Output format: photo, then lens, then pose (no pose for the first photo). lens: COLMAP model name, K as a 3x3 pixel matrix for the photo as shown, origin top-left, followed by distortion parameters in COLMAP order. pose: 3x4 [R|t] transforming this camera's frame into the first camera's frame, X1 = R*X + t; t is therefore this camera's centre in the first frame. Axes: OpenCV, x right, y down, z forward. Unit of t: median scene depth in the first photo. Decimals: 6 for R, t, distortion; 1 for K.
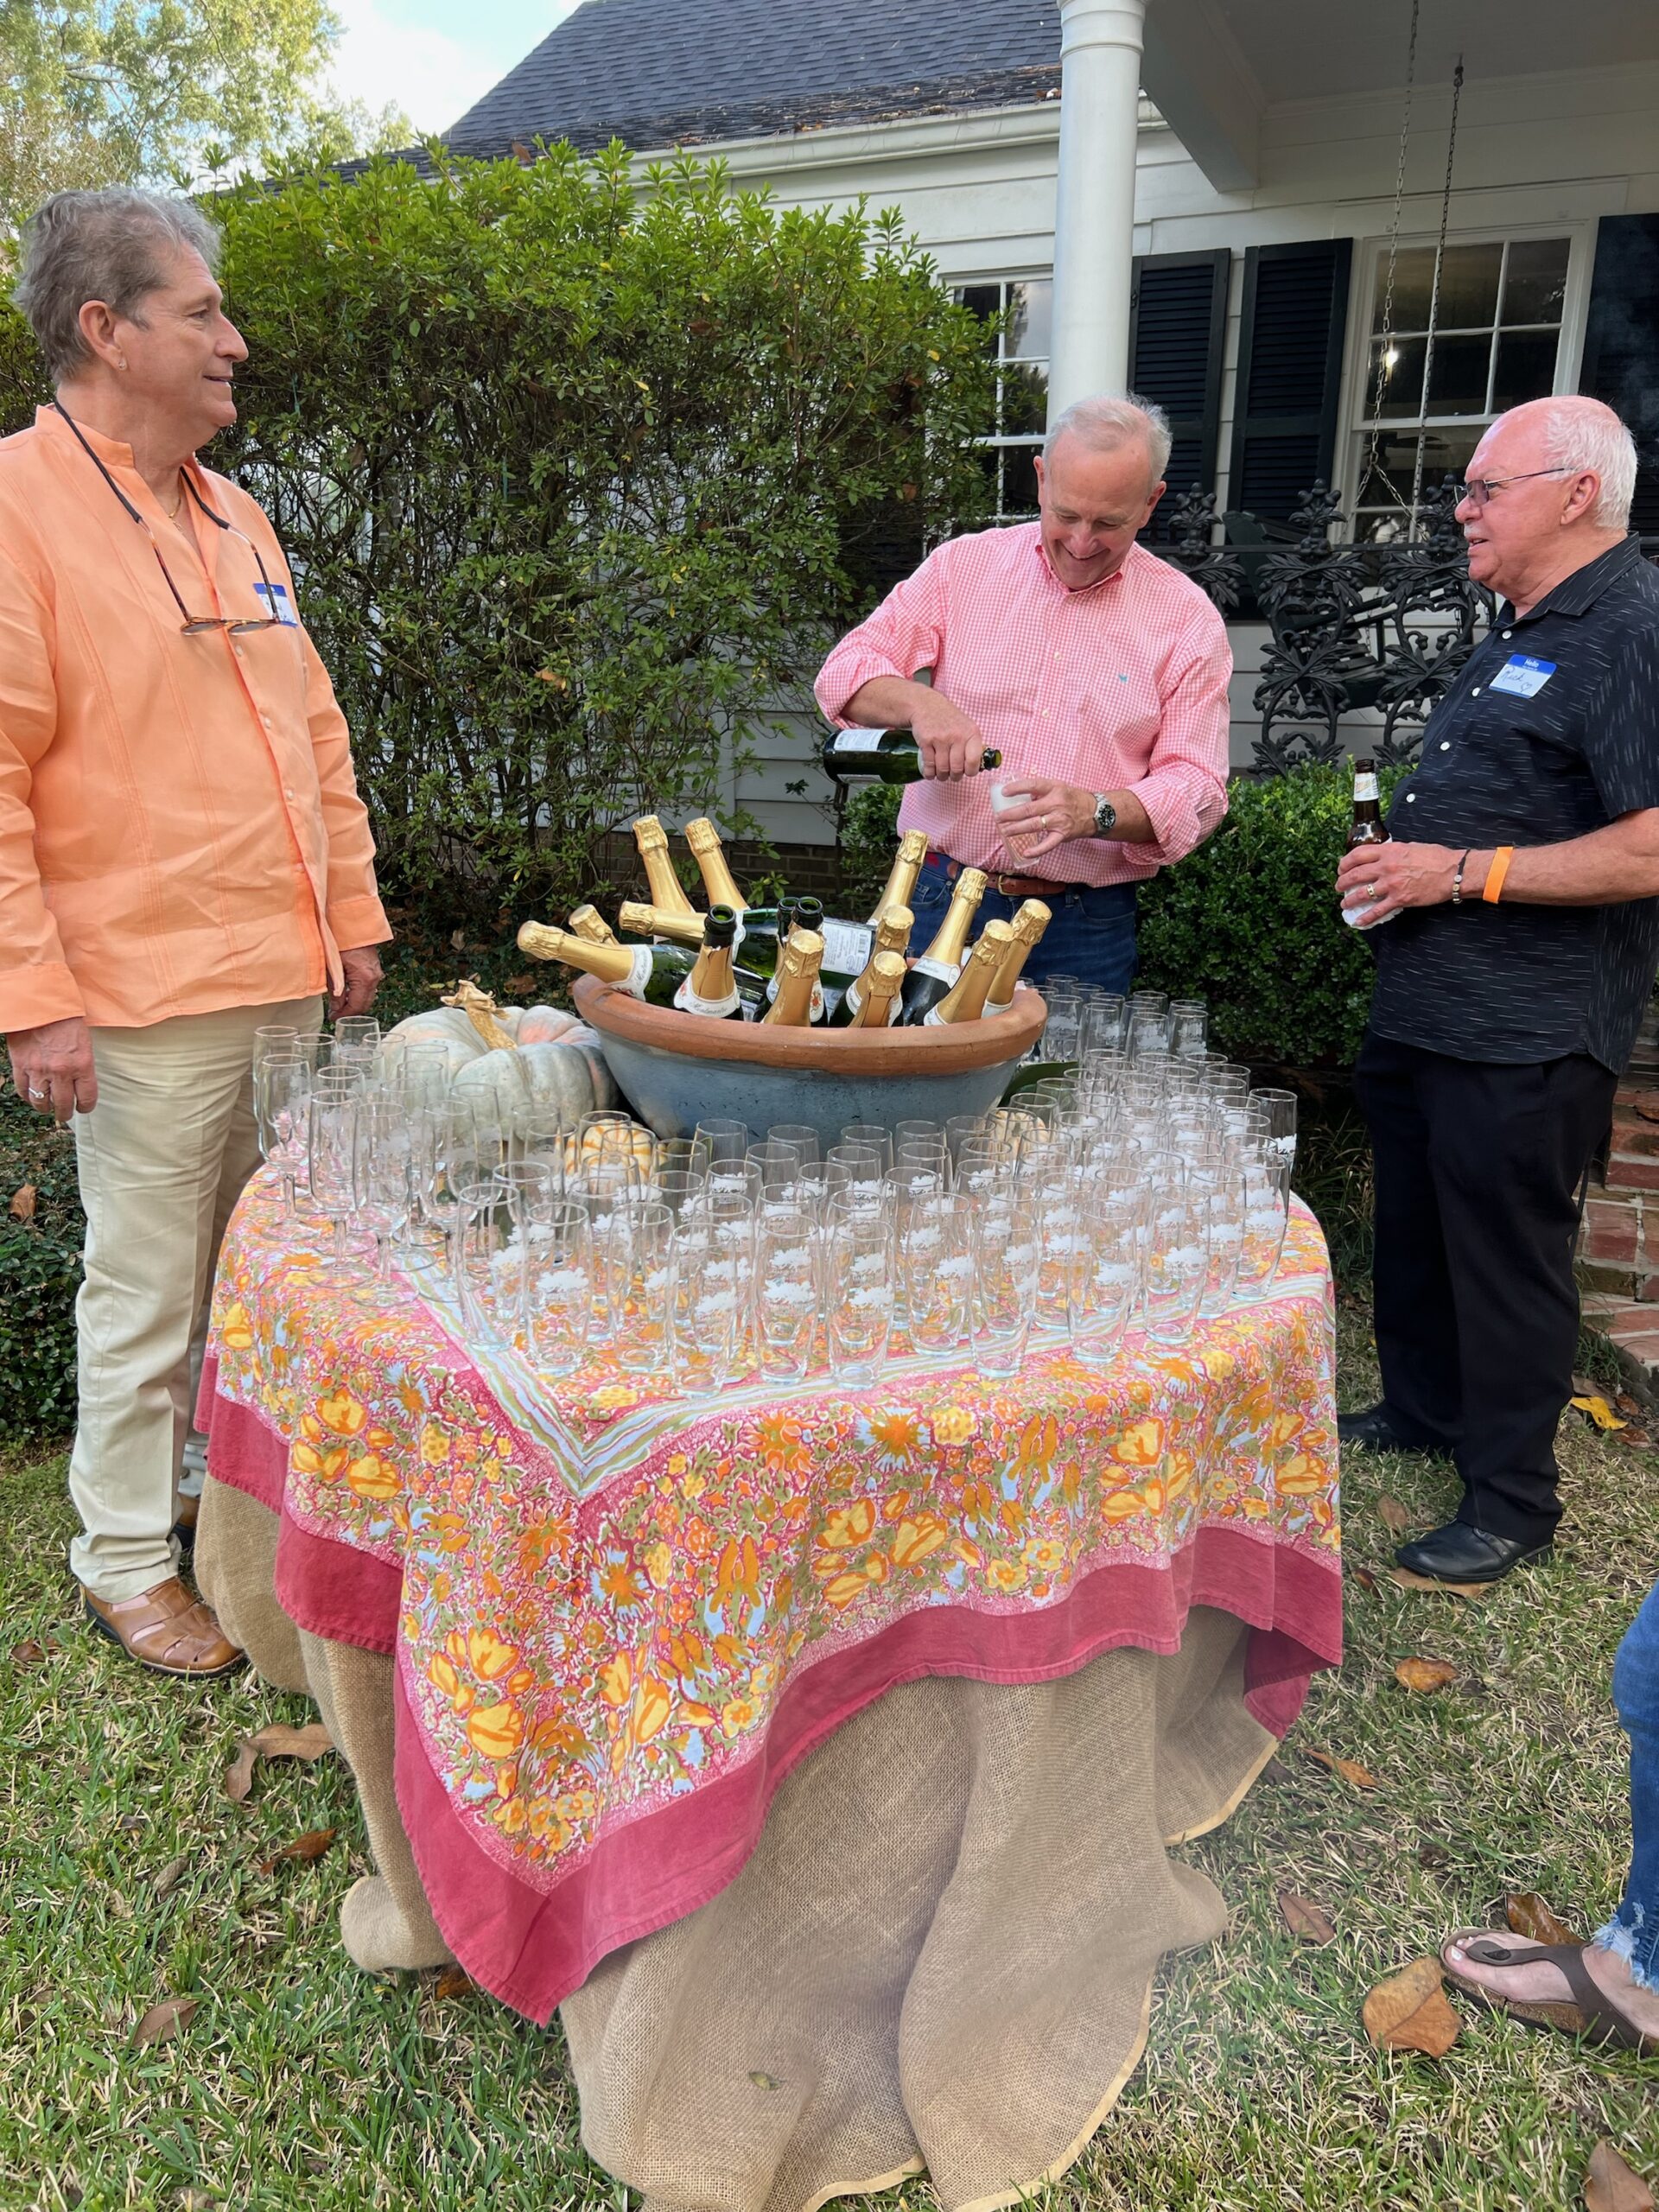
lens RADIAL K [[1669.9, 0, 829.5], [0, 1669.9, 1106.0], [0, 0, 1]] dist [-0.000388, -0.000065]
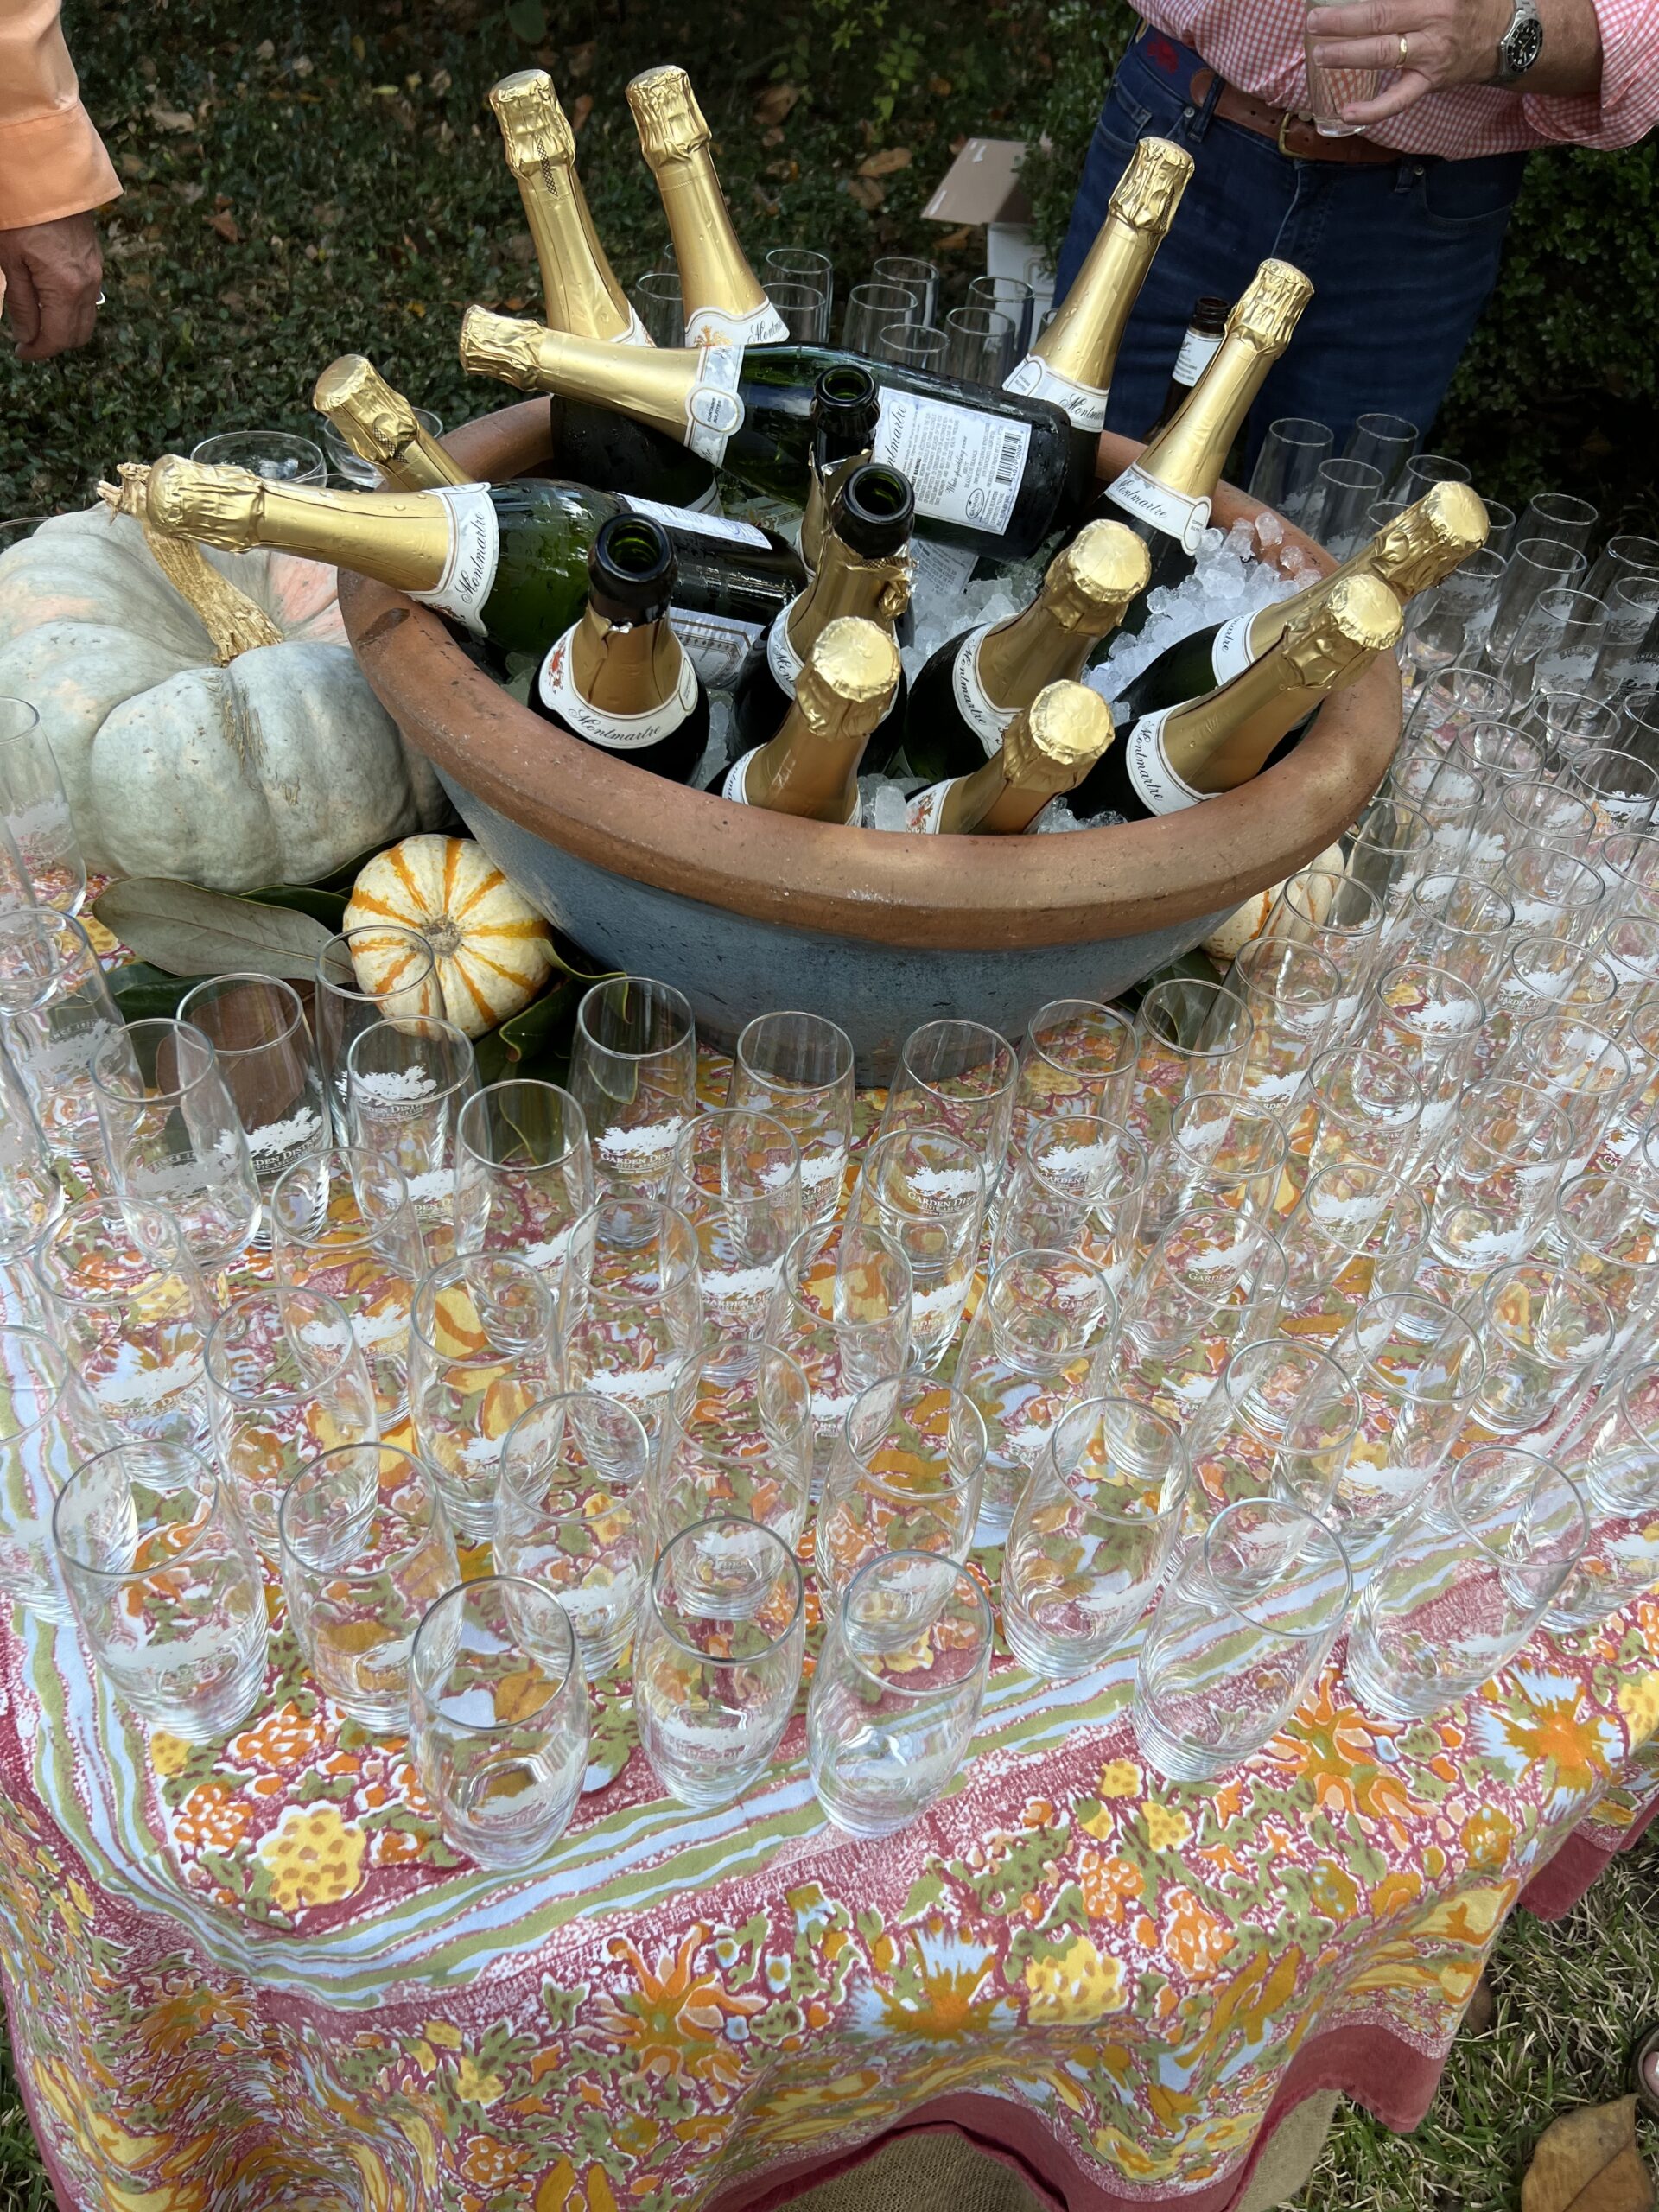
lens RADIAL K [[1734.3, 0, 829.5], [0, 1734.3, 1106.0], [0, 0, 1]] dist [0.088513, -0.161879]
pose [[0.995622, 0.092566, -0.012986, -0.004378], [-0.075233, 0.876019, 0.476373, -0.181618], [0.055472, -0.473310, 0.879148, 0.554394]]
